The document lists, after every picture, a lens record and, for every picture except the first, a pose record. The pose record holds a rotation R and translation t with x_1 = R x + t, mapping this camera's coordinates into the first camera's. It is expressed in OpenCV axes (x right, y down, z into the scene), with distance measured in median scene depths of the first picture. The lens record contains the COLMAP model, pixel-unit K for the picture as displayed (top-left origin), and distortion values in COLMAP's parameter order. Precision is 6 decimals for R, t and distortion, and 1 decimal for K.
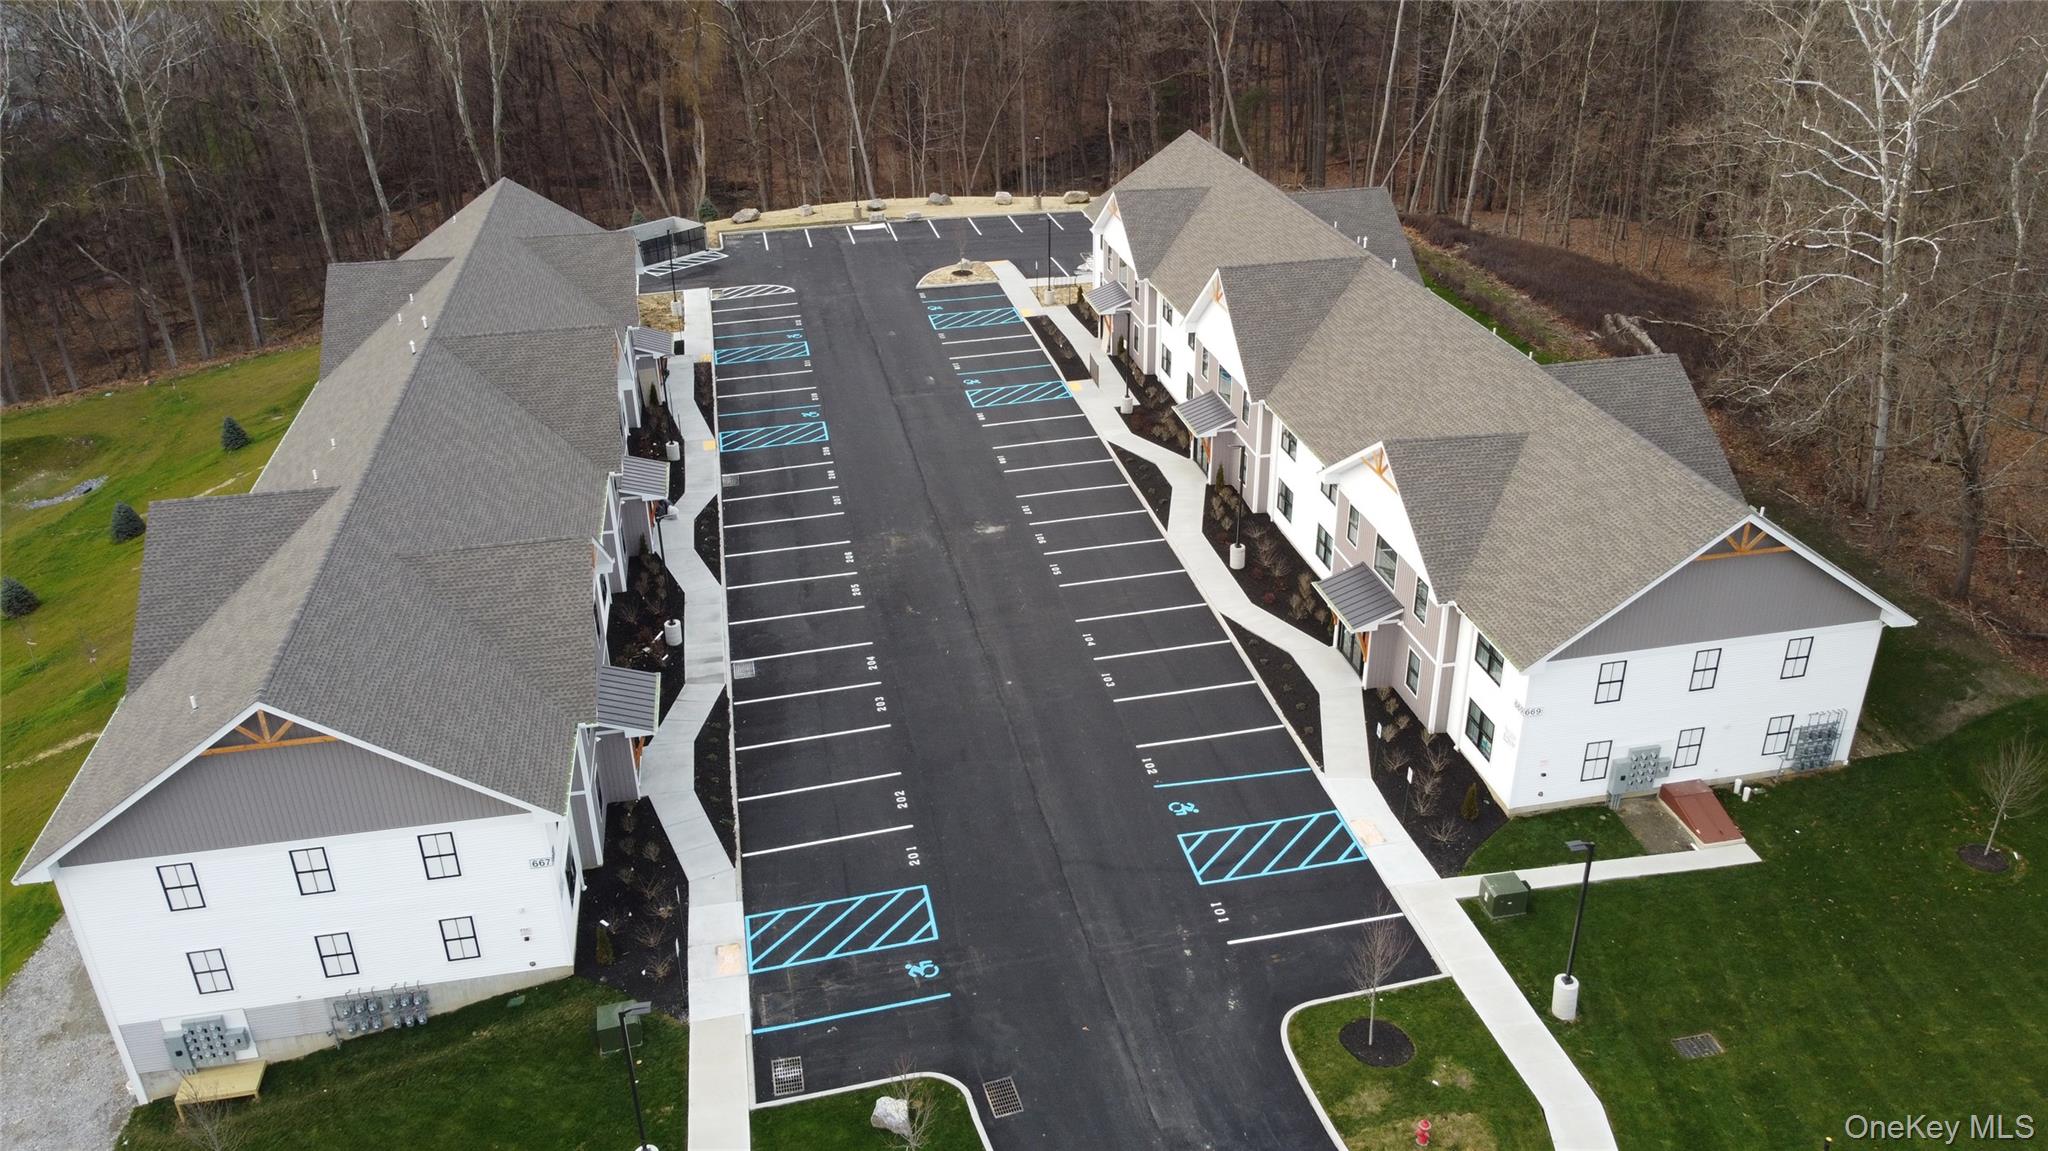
lens RADIAL K [[1549.8, 0, 1024.0], [0, 1549.8, 575.5], [0, 0, 1]] dist [-0.004646, -0.007398]
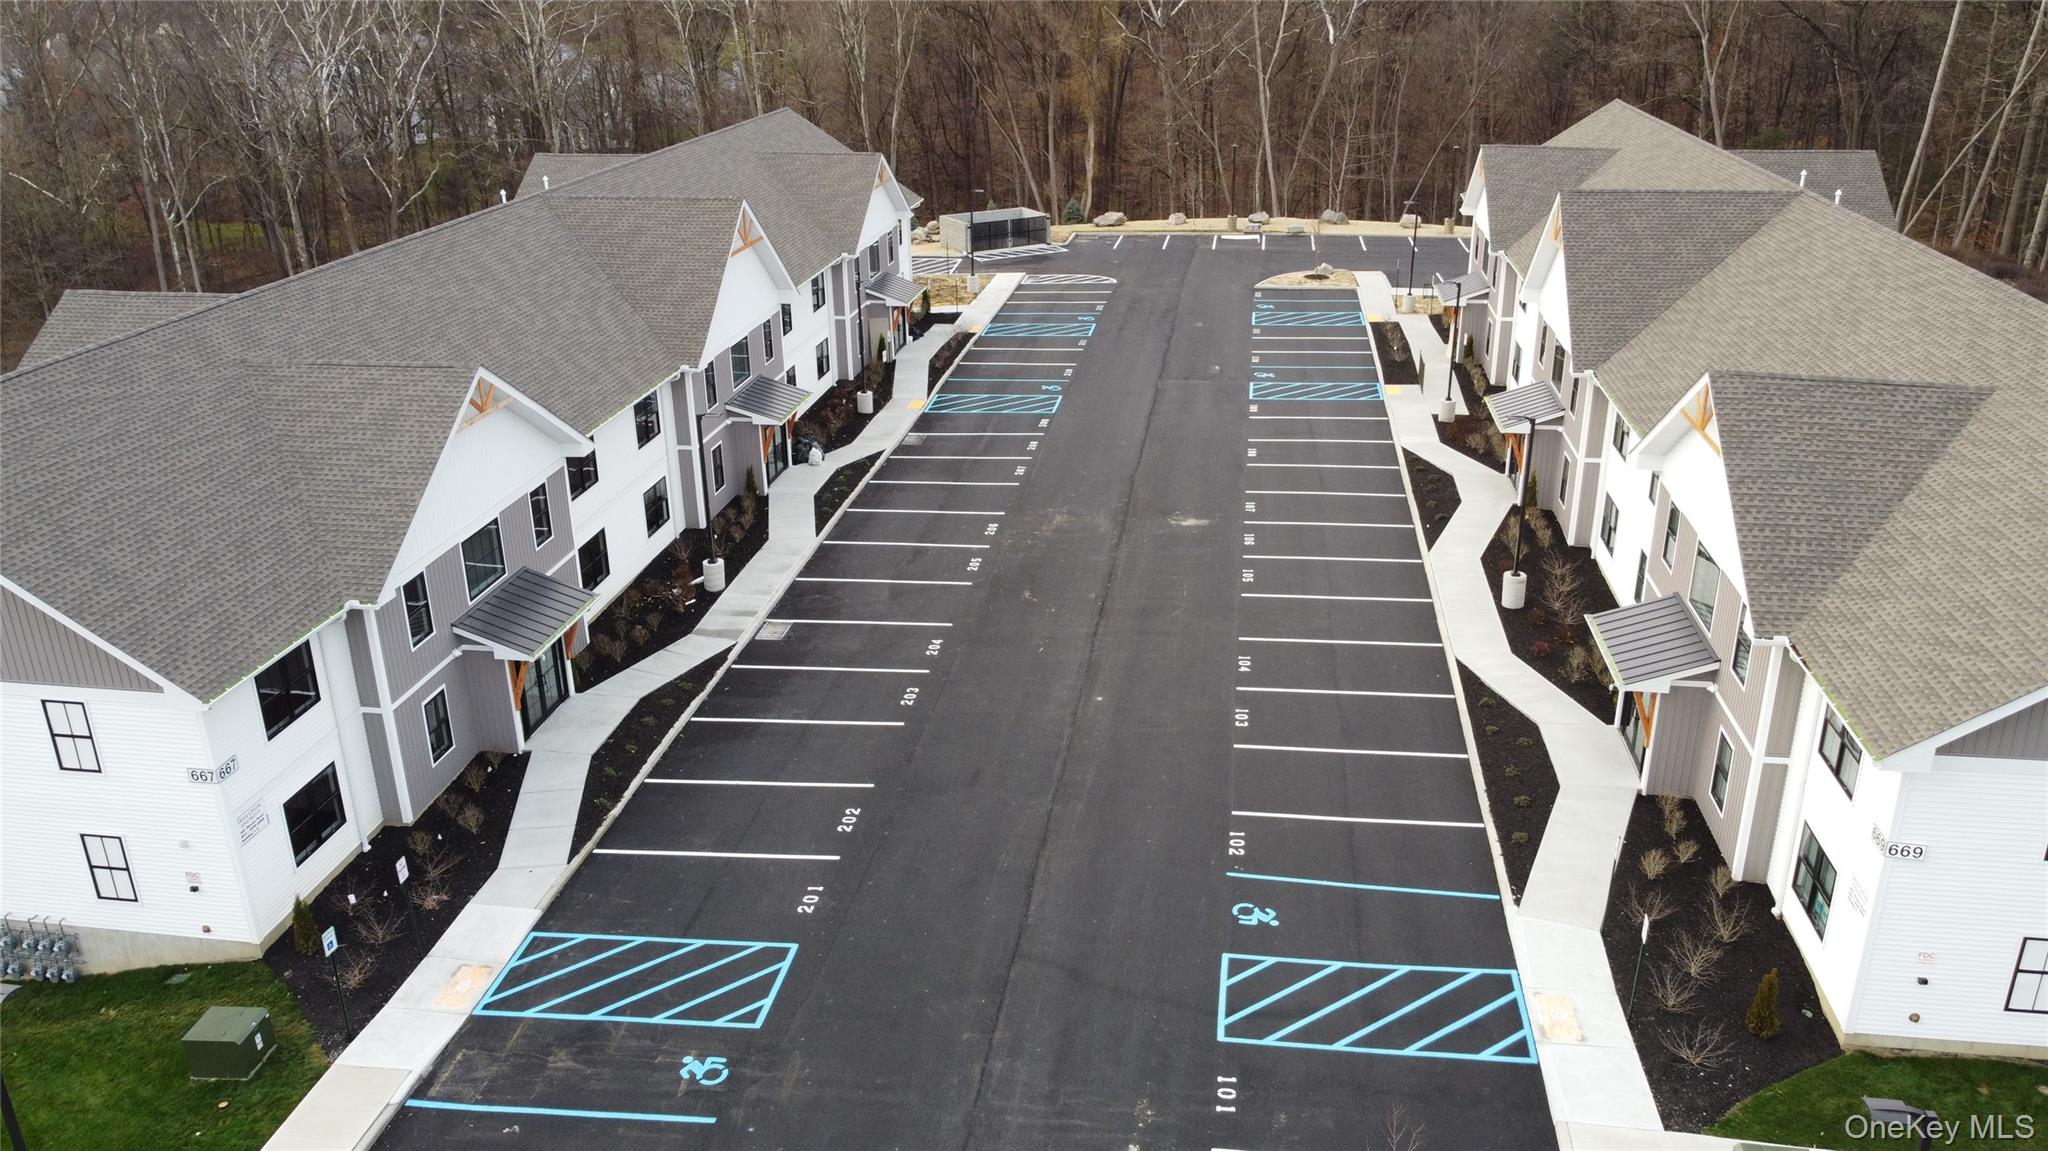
lens RADIAL K [[1549.8, 0, 1024.0], [0, 1549.8, 575.5], [0, 0, 1]] dist [-0.004646, -0.007398]
pose [[0.940811, 0.131897, -0.312215, 0.181232], [-0.157452, 0.985822, -0.057992, 0.066440], [0.300140, 0.103719, 0.948240, 0.371551]]
